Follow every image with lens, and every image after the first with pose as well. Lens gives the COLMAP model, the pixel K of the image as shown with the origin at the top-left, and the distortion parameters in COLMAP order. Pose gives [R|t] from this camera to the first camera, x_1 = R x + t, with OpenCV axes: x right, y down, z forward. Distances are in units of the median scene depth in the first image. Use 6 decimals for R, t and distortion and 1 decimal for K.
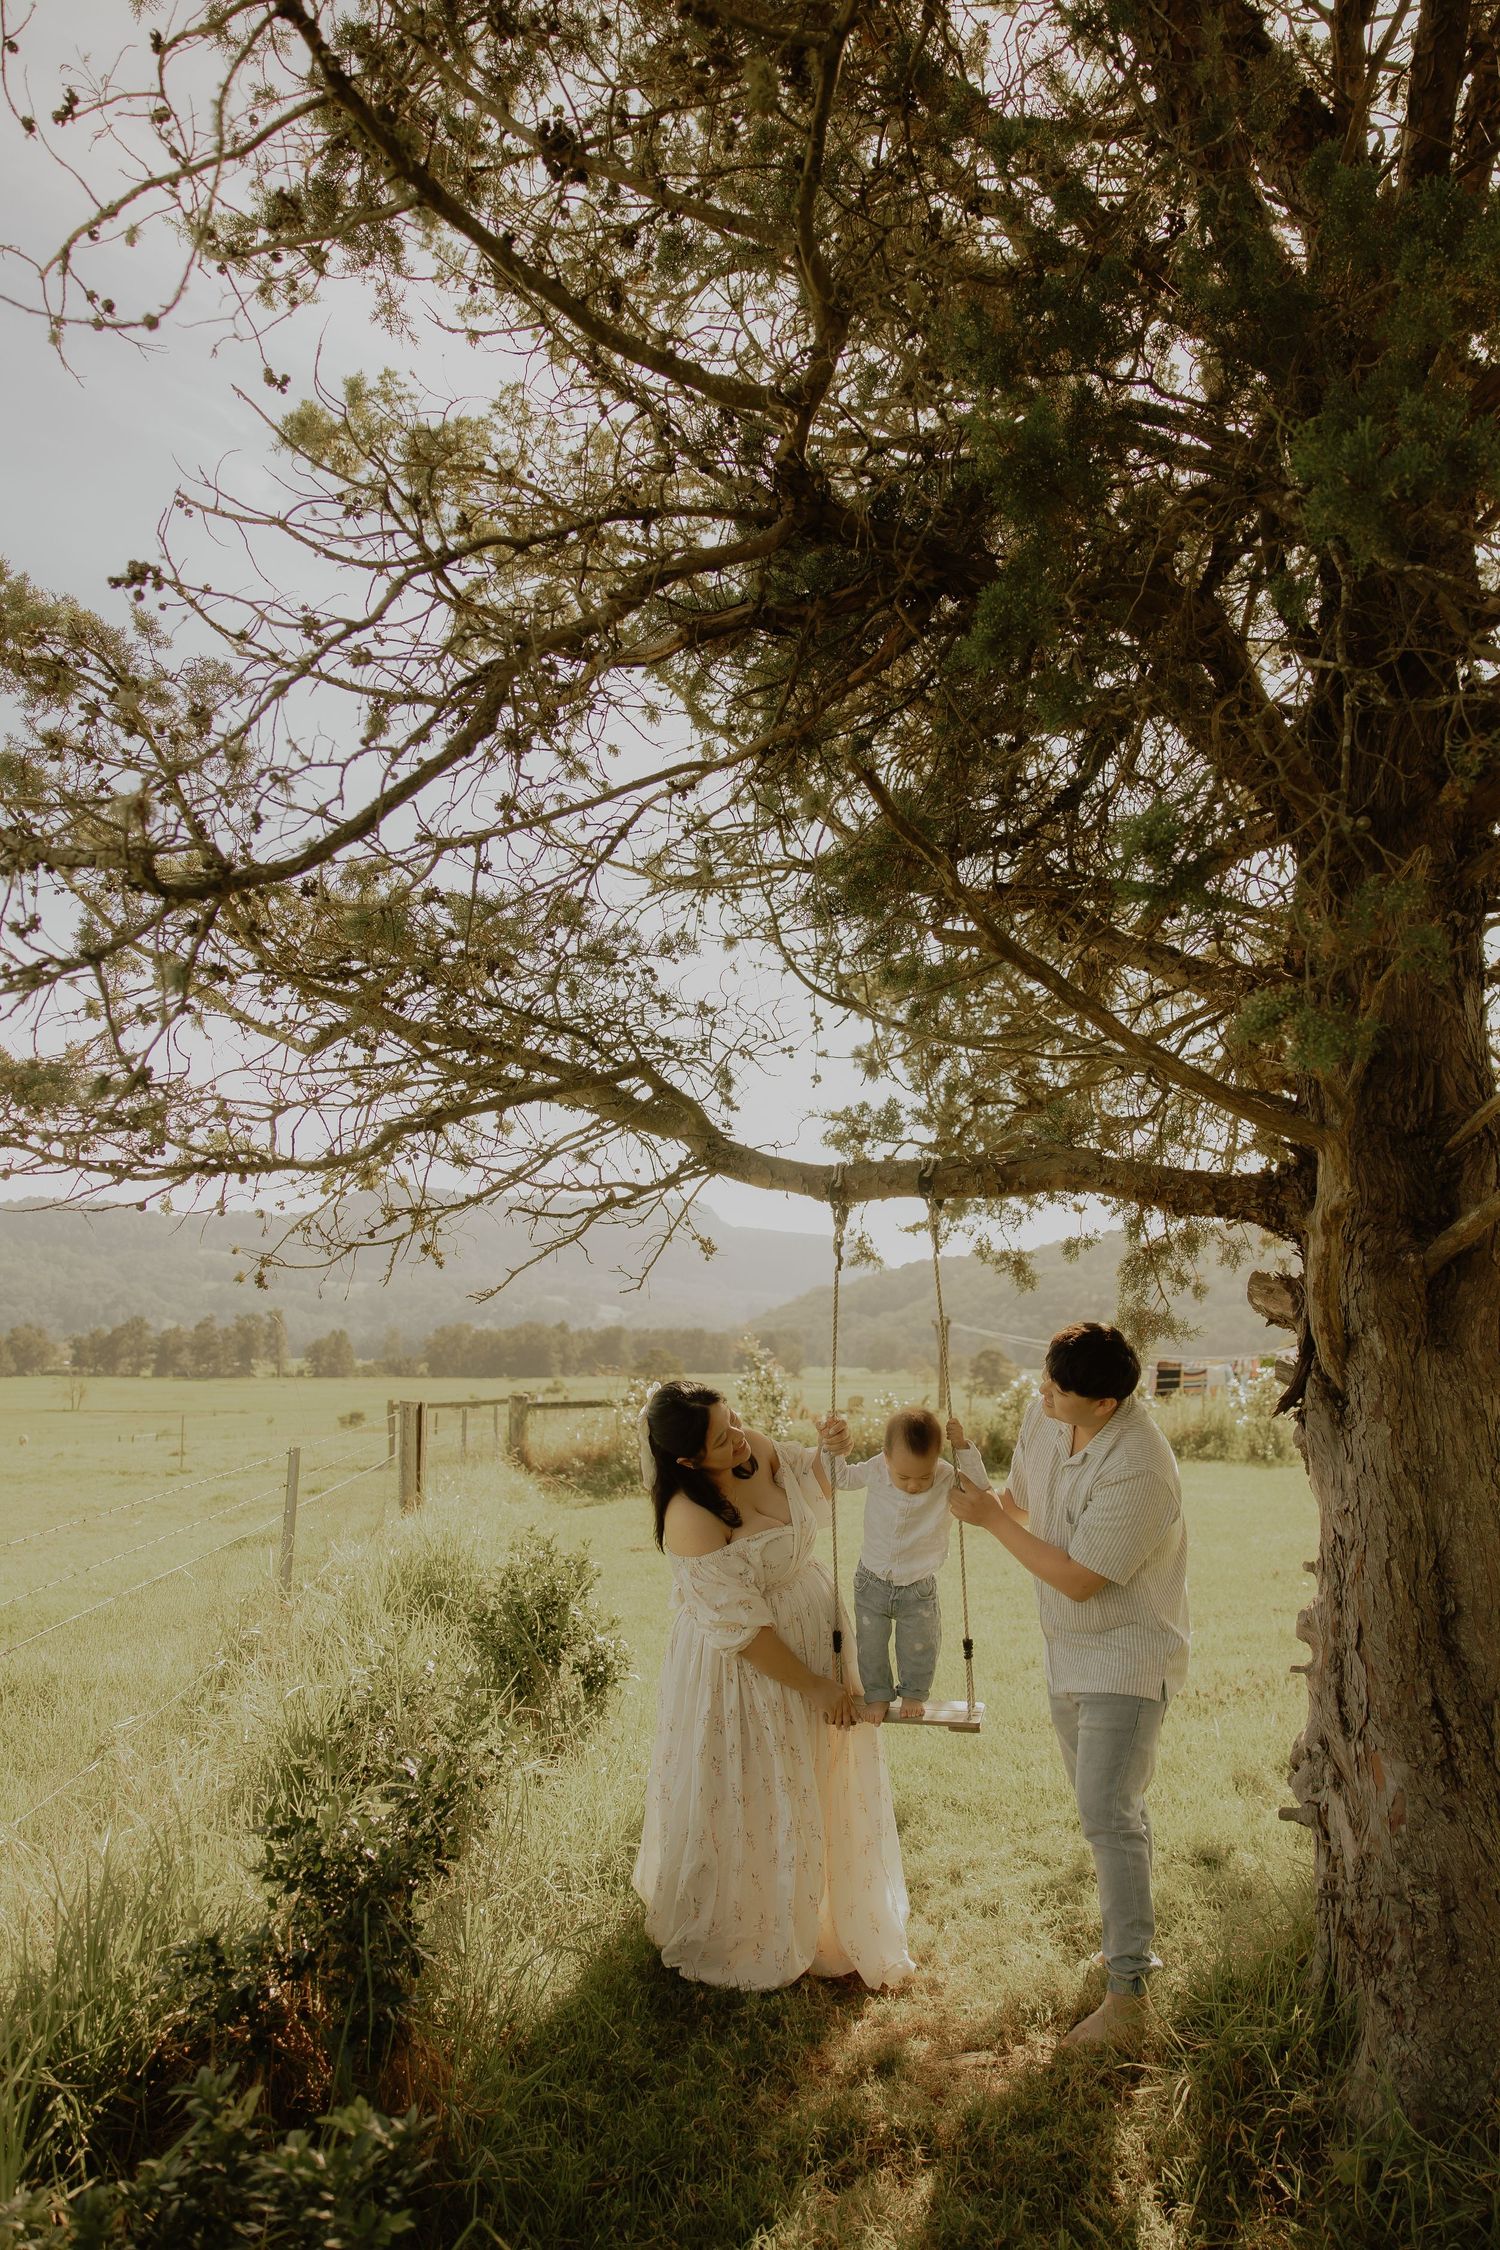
lens RADIAL K [[1635.3, 0, 750.0], [0, 1635.3, 1125.0], [0, 0, 1]] dist [-0.006173, 0.003403]
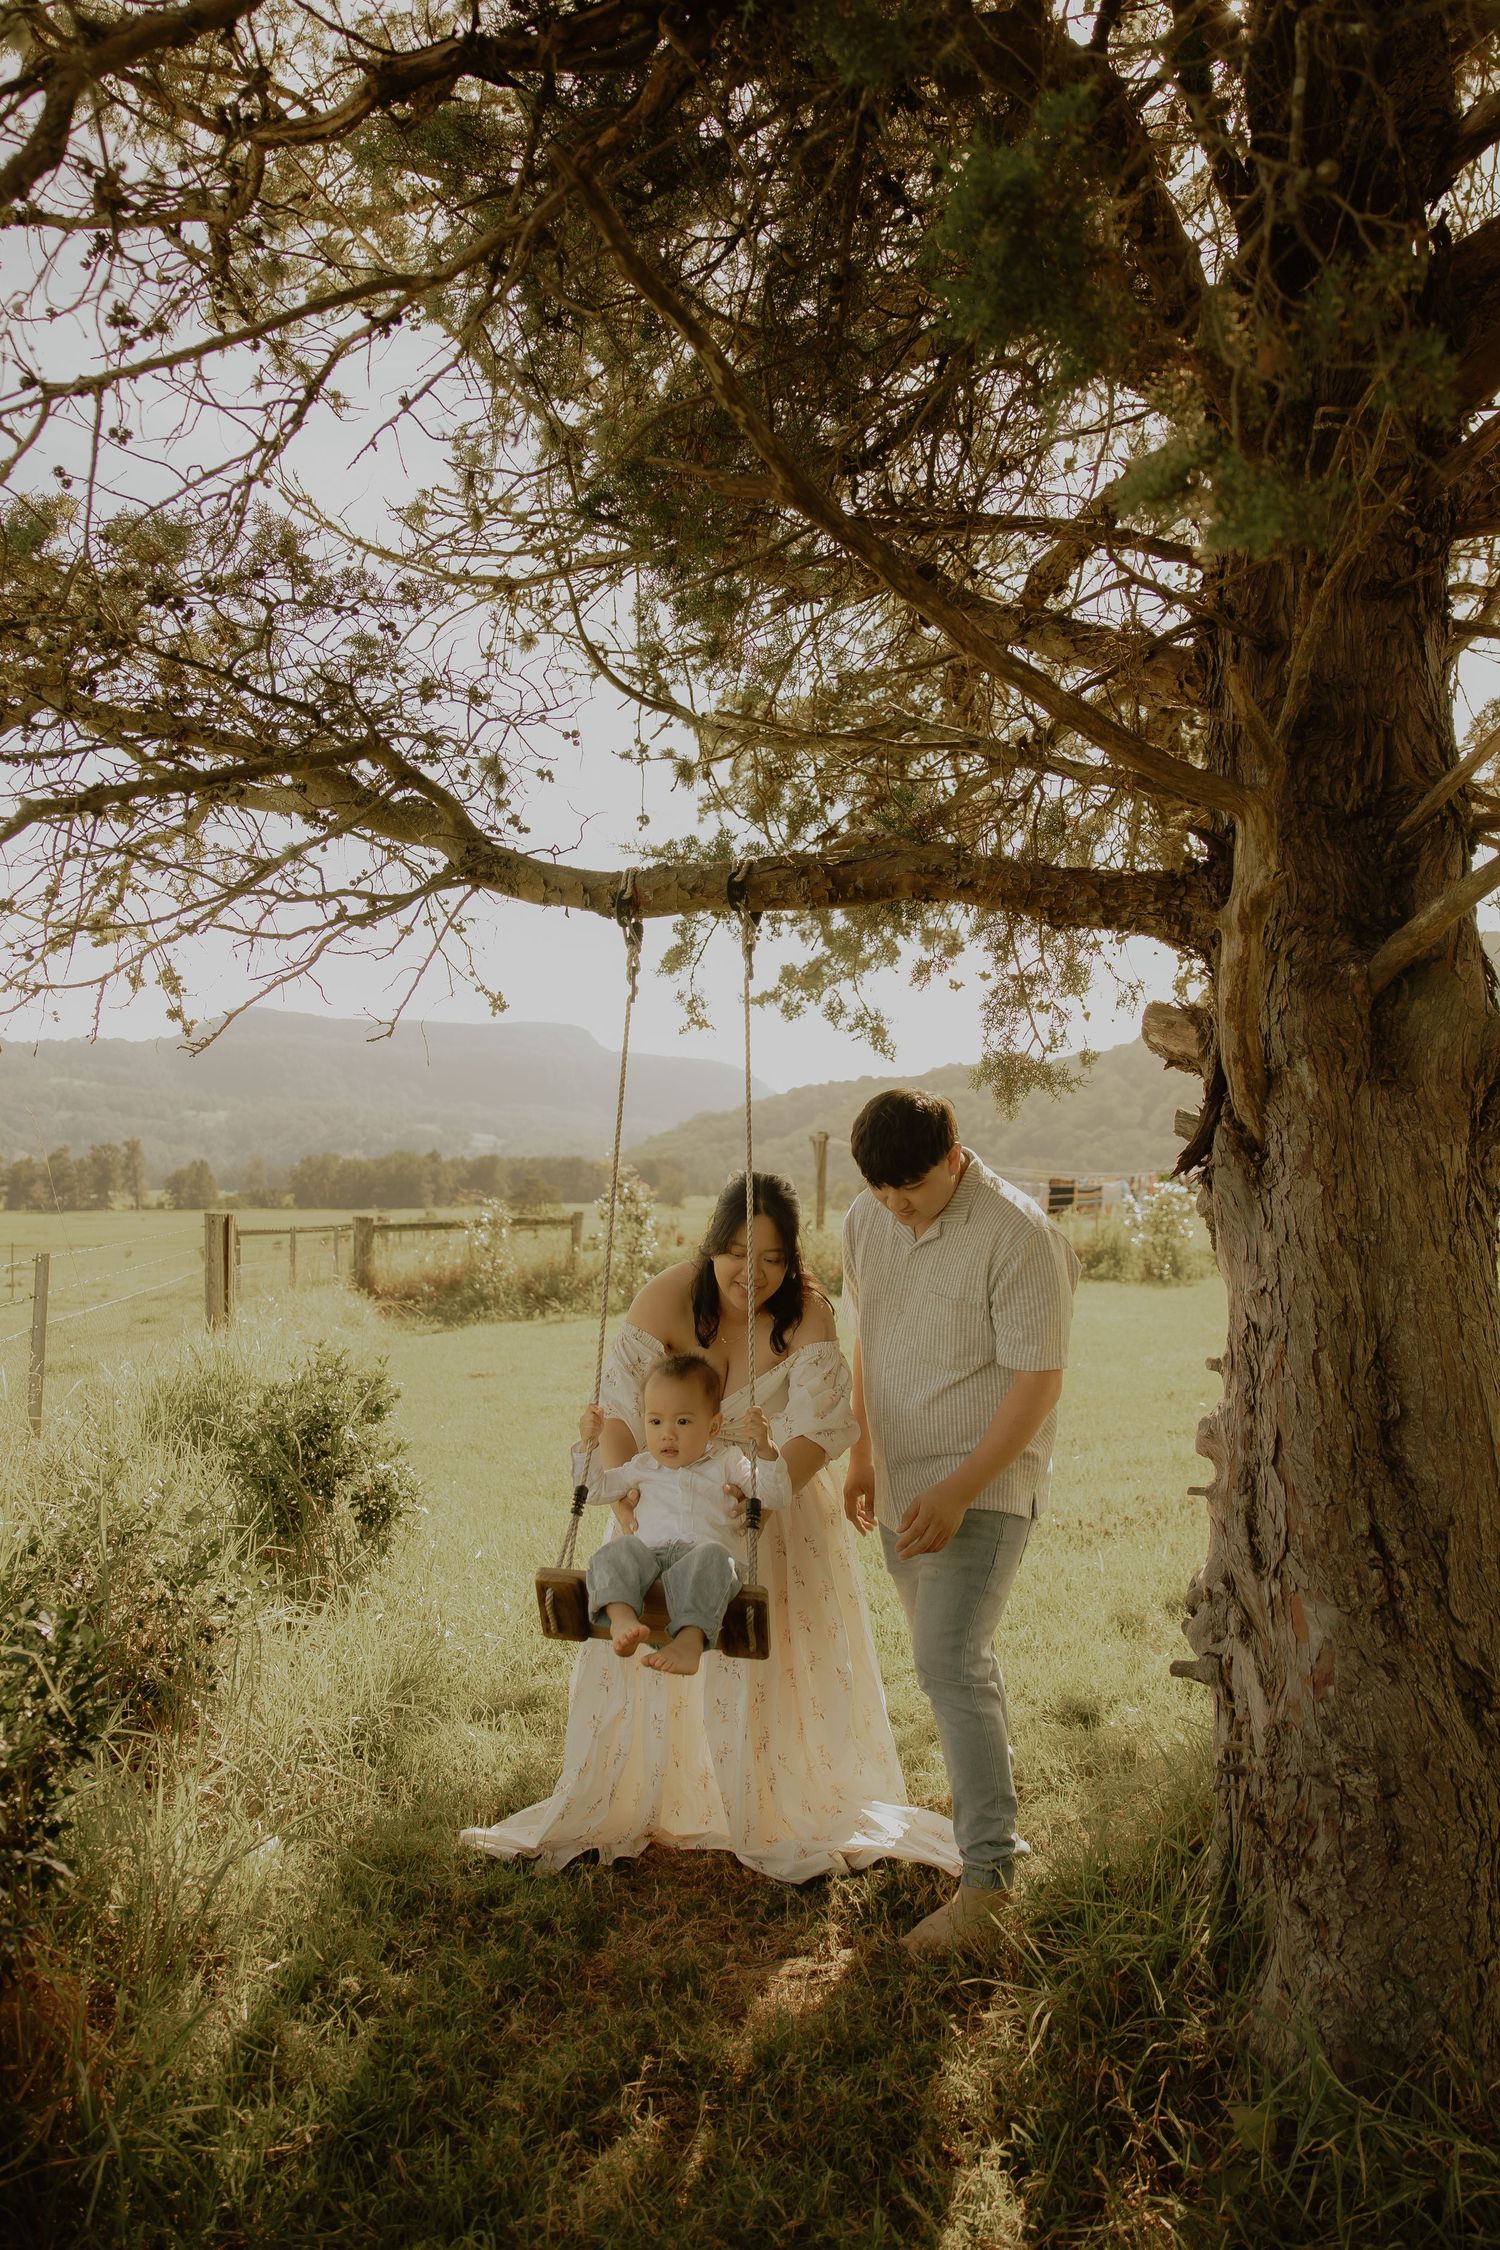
lens RADIAL K [[1531.9, 0, 706.5], [0, 1531.9, 1119.6], [0, 0, 1]] dist [-0.002941, -0.000366]
pose [[0.999912, -0.005912, 0.011847, 0.089126], [0.005029, 0.997305, 0.073191, 0.097466], [-0.012248, -0.073125, 0.997248, 0.273637]]
